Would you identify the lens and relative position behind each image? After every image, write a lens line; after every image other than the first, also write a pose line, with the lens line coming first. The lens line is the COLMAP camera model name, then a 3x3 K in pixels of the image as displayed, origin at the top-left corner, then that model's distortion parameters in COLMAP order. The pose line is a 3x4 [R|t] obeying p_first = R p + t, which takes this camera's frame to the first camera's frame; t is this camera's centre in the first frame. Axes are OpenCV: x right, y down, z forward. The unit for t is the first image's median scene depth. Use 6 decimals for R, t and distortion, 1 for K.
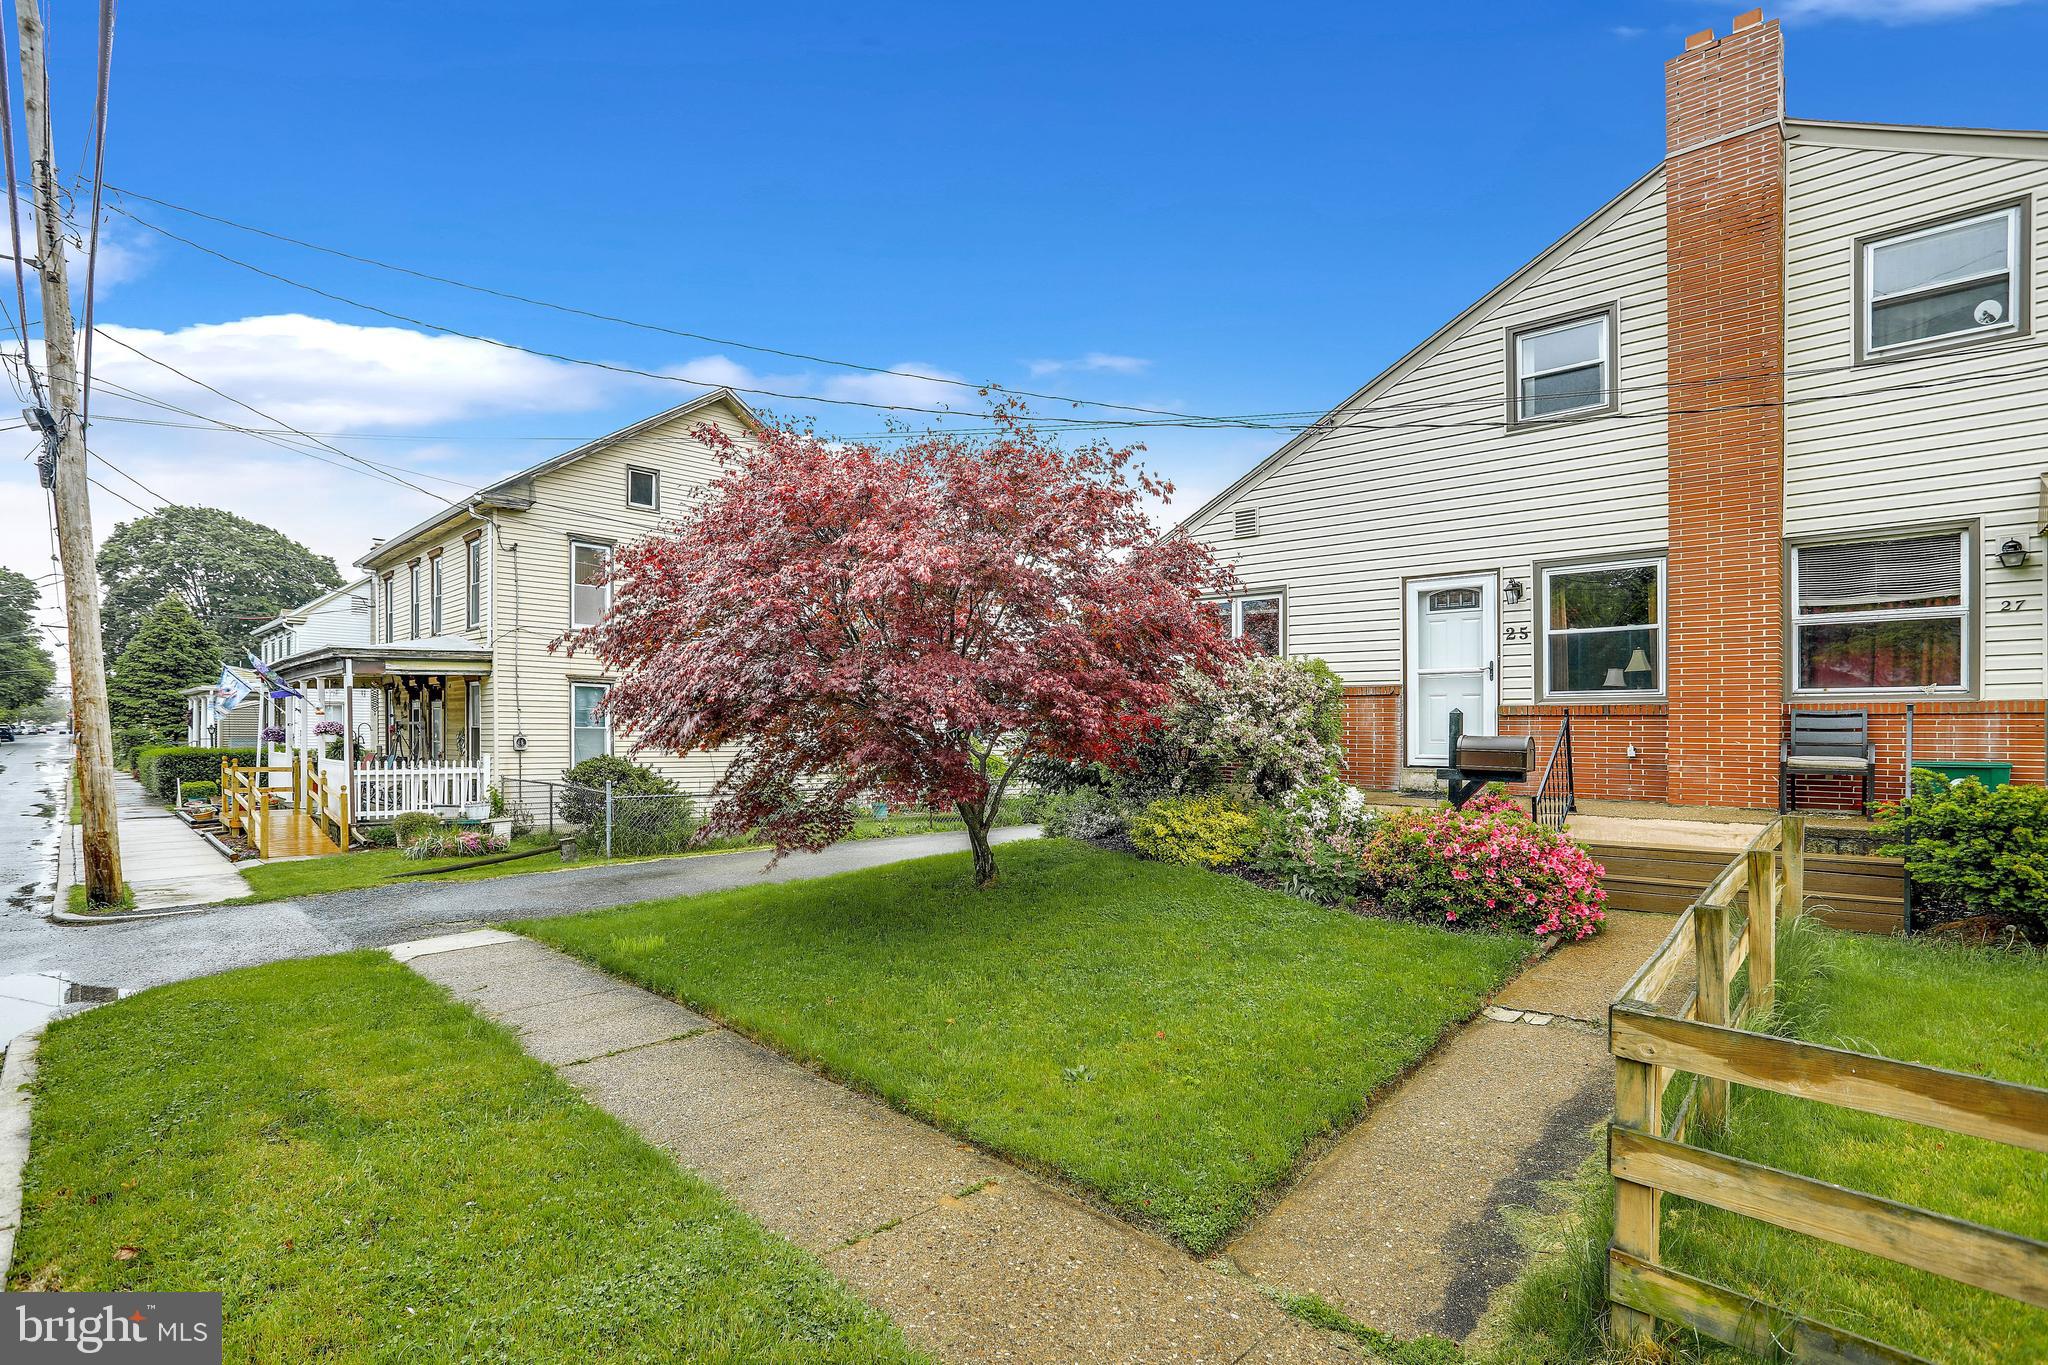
lens RADIAL K [[1192.3, 0, 1103.0], [0, 1192.3, 727.8], [0, 0, 1]] dist [-0.061644, 0.061002]
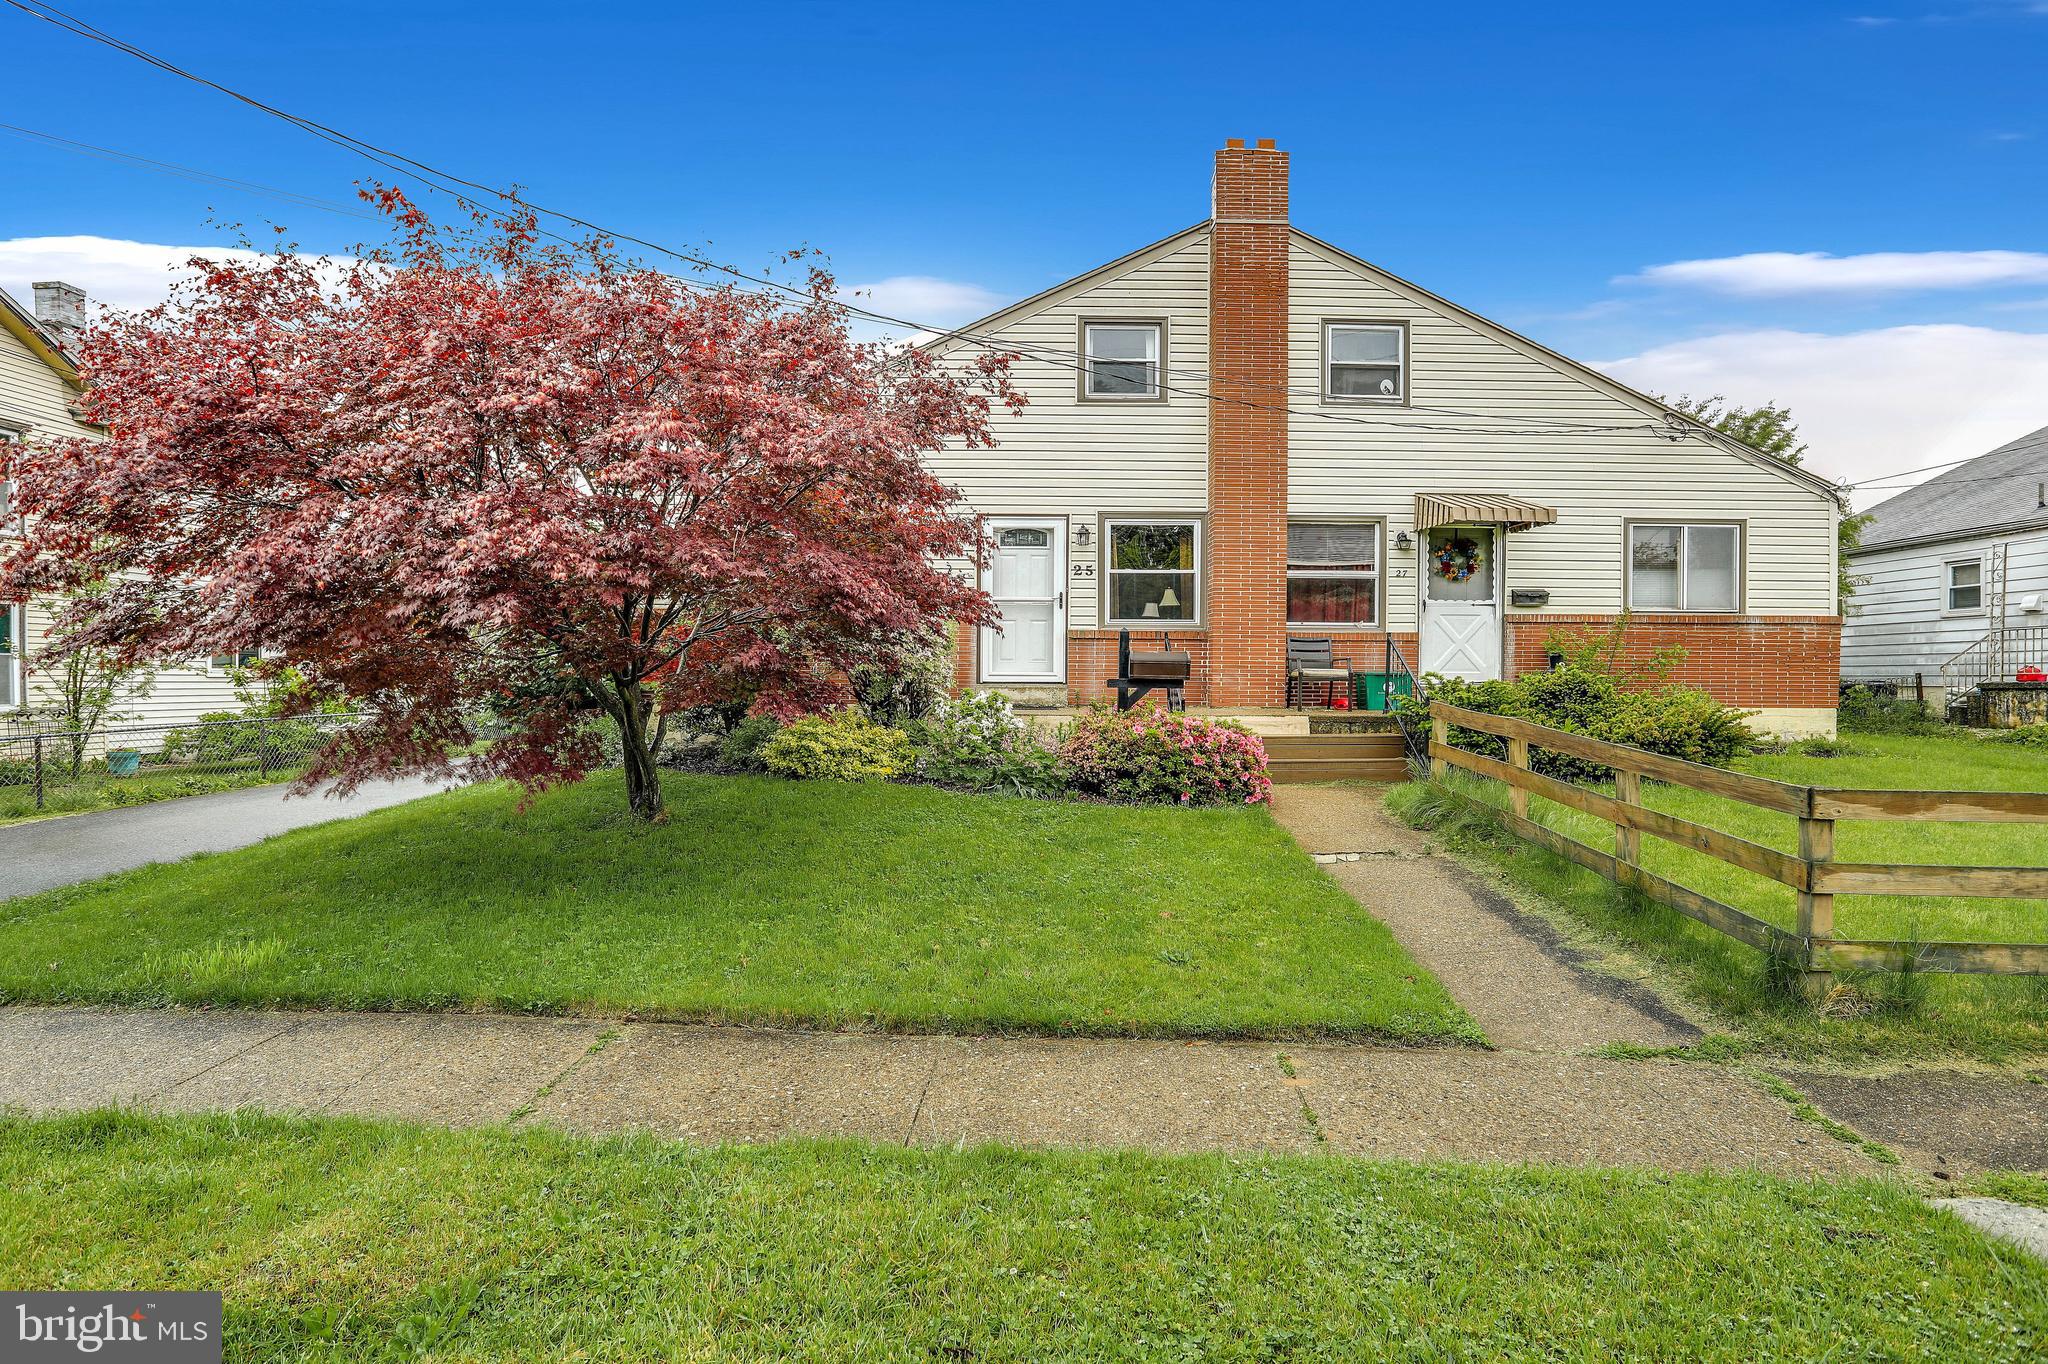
lens RADIAL K [[1083.5, 0, 1084.1], [0, 1083.5, 665.0], [0, 0, 1]] dist [-0.047956, 0.032374]
pose [[0.680029, 0.008708, 0.733133, -0.521608], [-0.002031, 0.999948, -0.009992, 0.031567], [-0.733182, 0.005306, 0.680011, 0.285799]]
